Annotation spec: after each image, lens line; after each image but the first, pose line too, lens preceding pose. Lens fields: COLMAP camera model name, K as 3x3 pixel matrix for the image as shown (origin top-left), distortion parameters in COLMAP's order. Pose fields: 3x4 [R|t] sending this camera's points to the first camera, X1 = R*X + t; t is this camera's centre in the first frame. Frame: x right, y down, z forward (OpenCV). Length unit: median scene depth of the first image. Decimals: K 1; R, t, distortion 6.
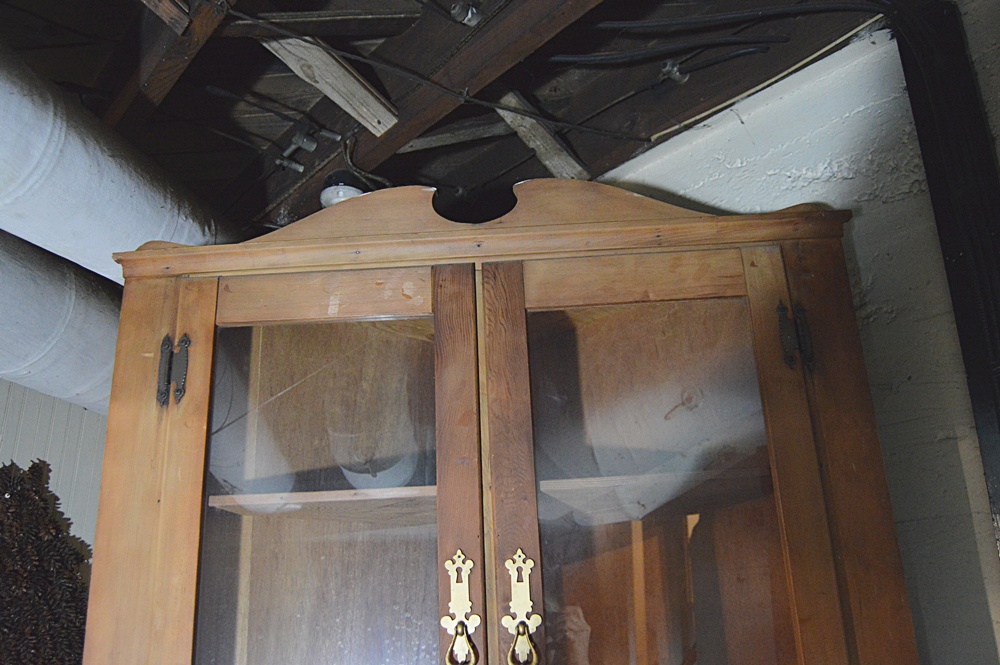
lens RADIAL K [[838.0, 0, 499.6], [0, 838.0, 323.1], [0, 0, 1]] dist [-0.079150, -0.001978]
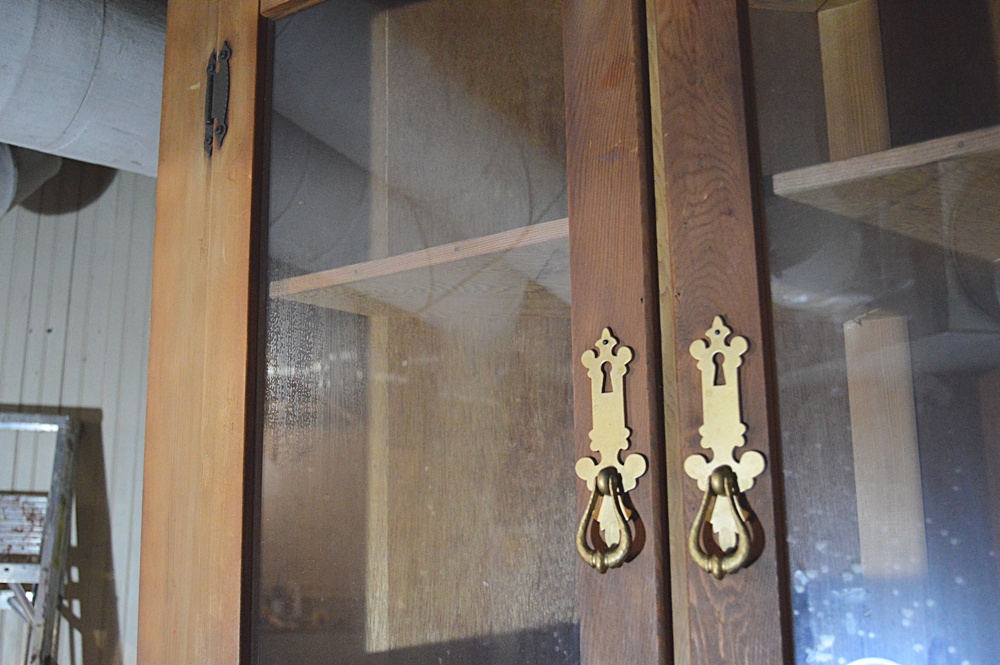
lens RADIAL K [[1050.9, 0, 498.3], [0, 1050.9, 334.6], [0, 0, 1]] dist [-0.057586, 0.000000]
pose [[0.839161, -0.071381, -0.539178, 0.203543], [0.168394, 0.976737, 0.132775, 0.156047], [0.517158, -0.202214, 0.831659, 0.381014]]
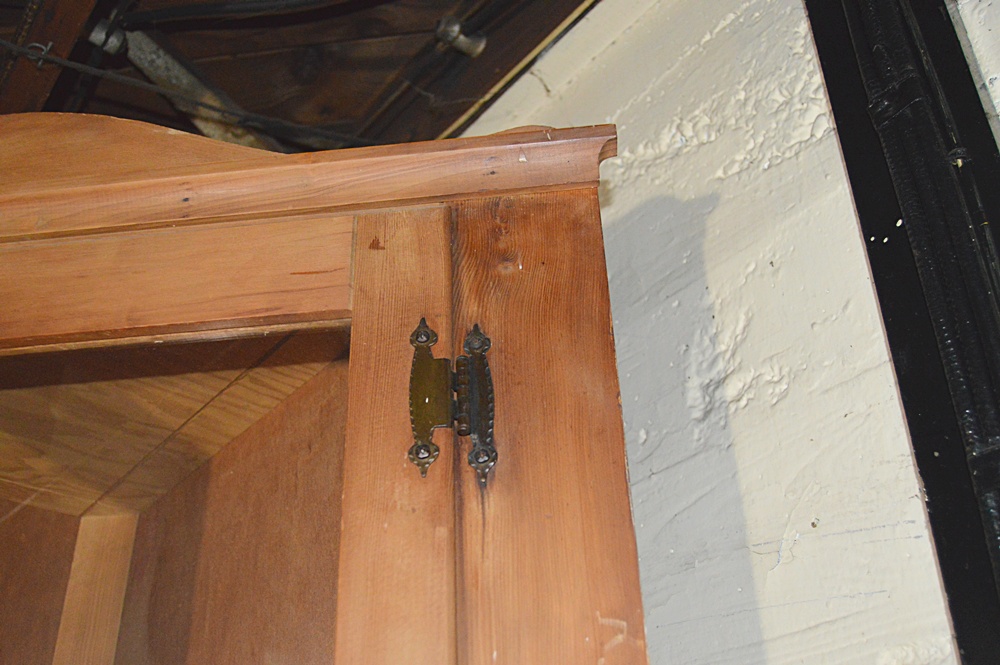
lens RADIAL K [[1012.8, 0, 498.9], [0, 1012.8, 322.7], [0, 0, 1]] dist [-0.076391, 0.000000]
pose [[0.998415, -0.023380, -0.051185, 0.377606], [0.011134, 0.973698, -0.227571, 0.084835], [0.055159, 0.226641, 0.972415, 0.482238]]
